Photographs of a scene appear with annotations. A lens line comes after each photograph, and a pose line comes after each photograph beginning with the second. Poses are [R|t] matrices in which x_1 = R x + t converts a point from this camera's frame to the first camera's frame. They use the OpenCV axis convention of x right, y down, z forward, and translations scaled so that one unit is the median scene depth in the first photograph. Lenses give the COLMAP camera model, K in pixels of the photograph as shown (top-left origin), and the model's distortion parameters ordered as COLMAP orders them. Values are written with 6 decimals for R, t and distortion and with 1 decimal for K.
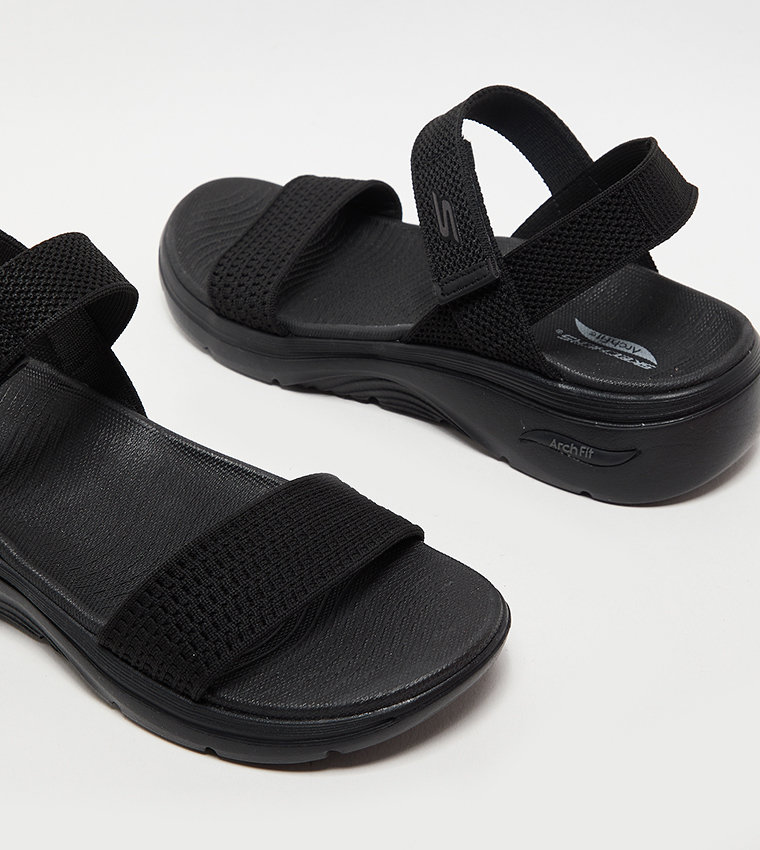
lens RADIAL K [[1636.3, 0, 380.4], [0, 1636.3, 424.7], [0, 0, 1]] dist [-0.245732, 0.000000]
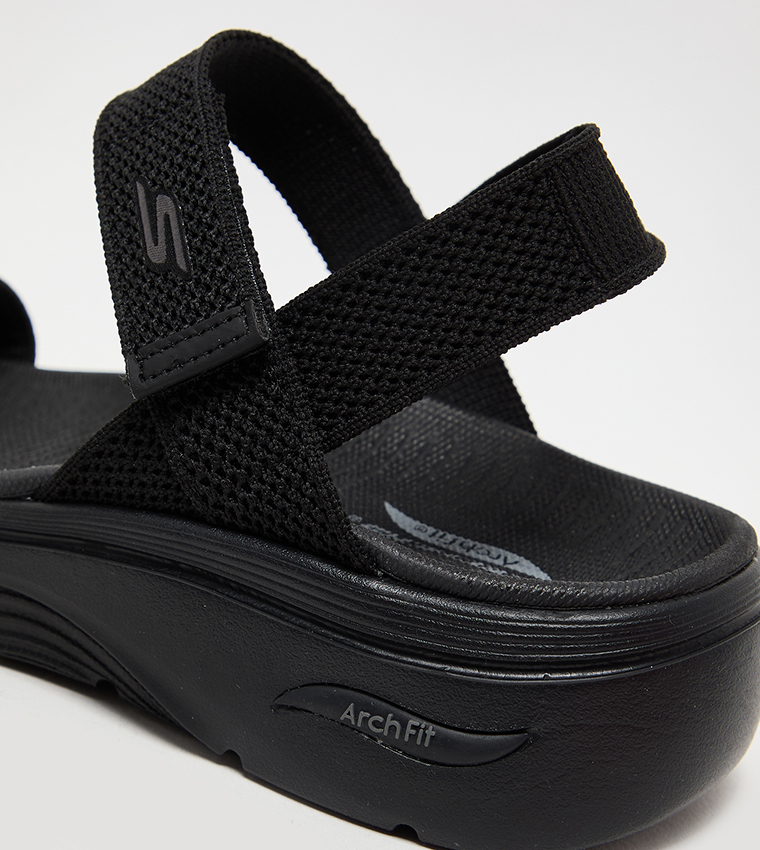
lens RADIAL K [[2234.2, 0, 379.1], [0, 2234.2, 424.4], [0, 0, 1]] dist [-0.104223, 0.000000]
pose [[0.976609, 0.106679, 0.186696, -0.014485], [-0.056481, 0.965033, -0.255972, 0.095797], [-0.207475, 0.239440, 0.948484, 0.369659]]
